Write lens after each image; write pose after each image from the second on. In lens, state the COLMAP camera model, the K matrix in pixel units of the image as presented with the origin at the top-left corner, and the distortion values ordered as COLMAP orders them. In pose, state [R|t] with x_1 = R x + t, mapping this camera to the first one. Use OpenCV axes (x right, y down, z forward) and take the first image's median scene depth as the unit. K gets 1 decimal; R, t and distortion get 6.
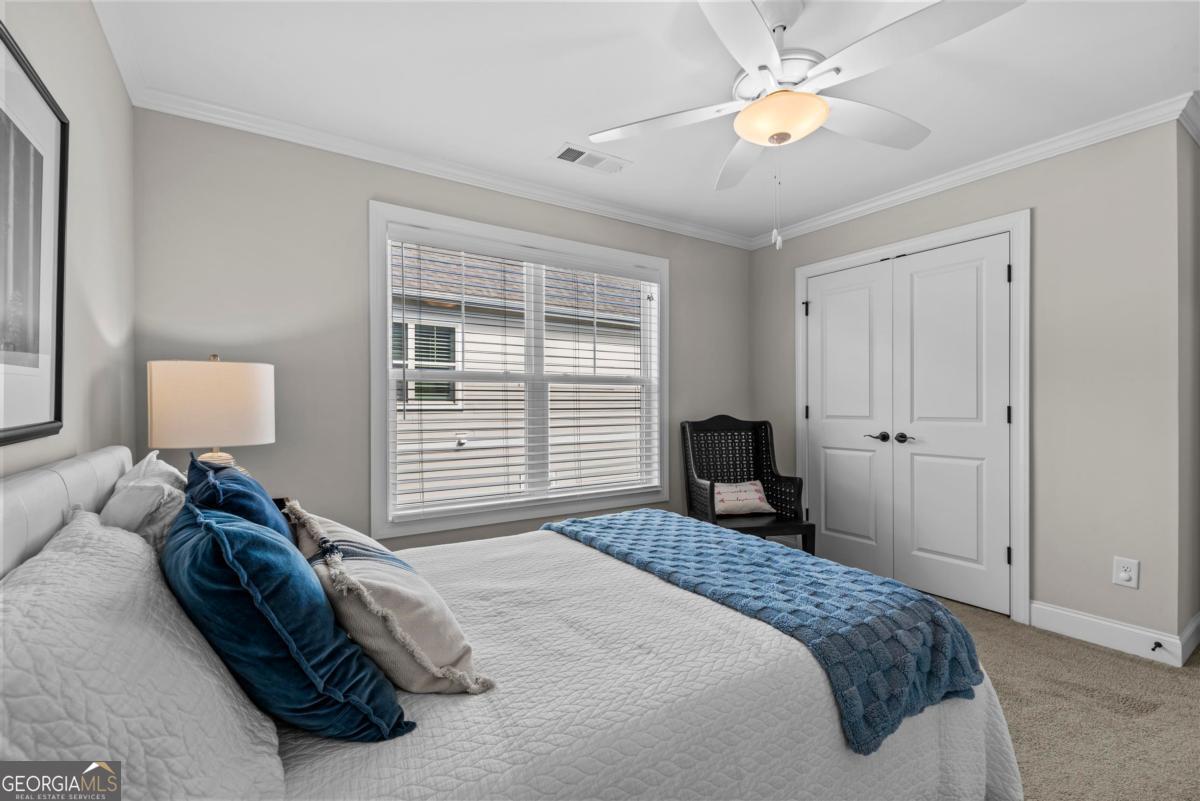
lens RADIAL K [[518.8, 0, 600.0], [0, 518.8, 400.5], [0, 0, 1]] dist [0.001043, -0.000027]
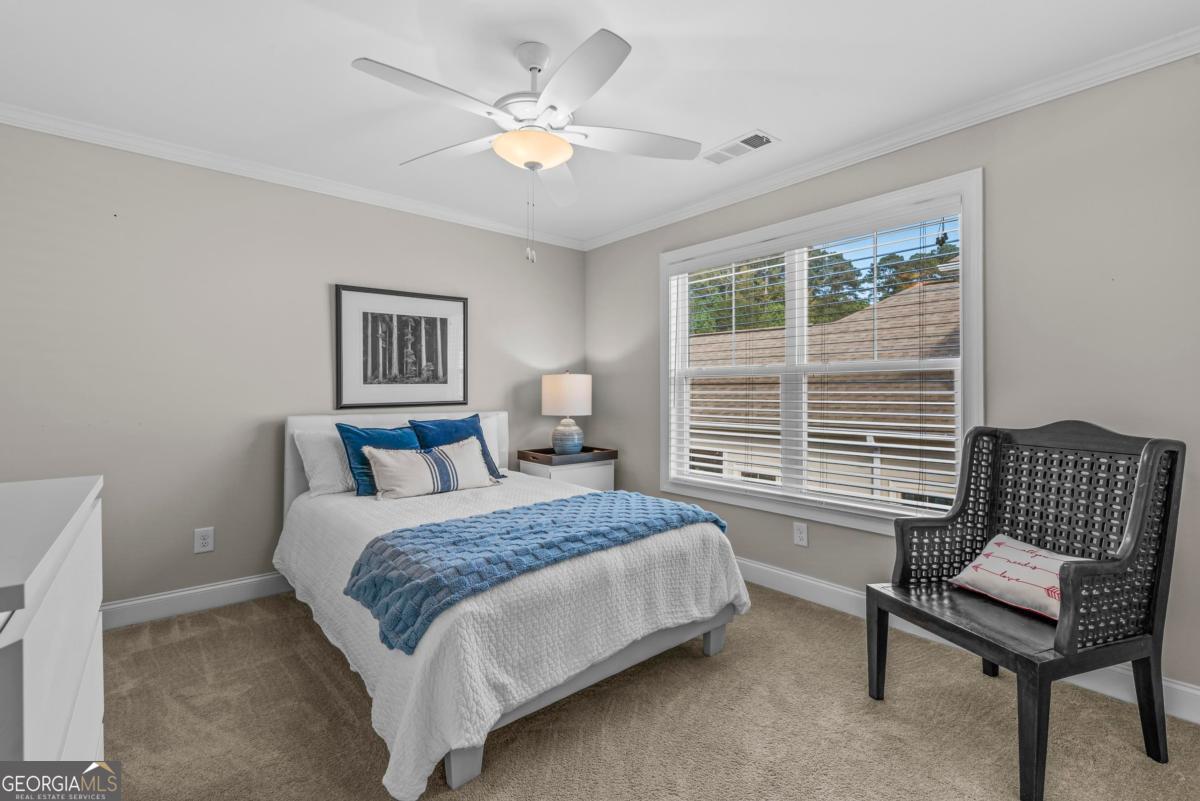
lens RADIAL K [[518.8, 0, 600.0], [0, 518.8, 400.5], [0, 0, 1]] dist [0.001043, -0.000027]
pose [[0.124679, 0.022503, -0.991942, 0.962121], [0.000215, 0.999742, 0.022707, -0.012859], [0.992197, -0.003045, 0.124642, 0.652749]]
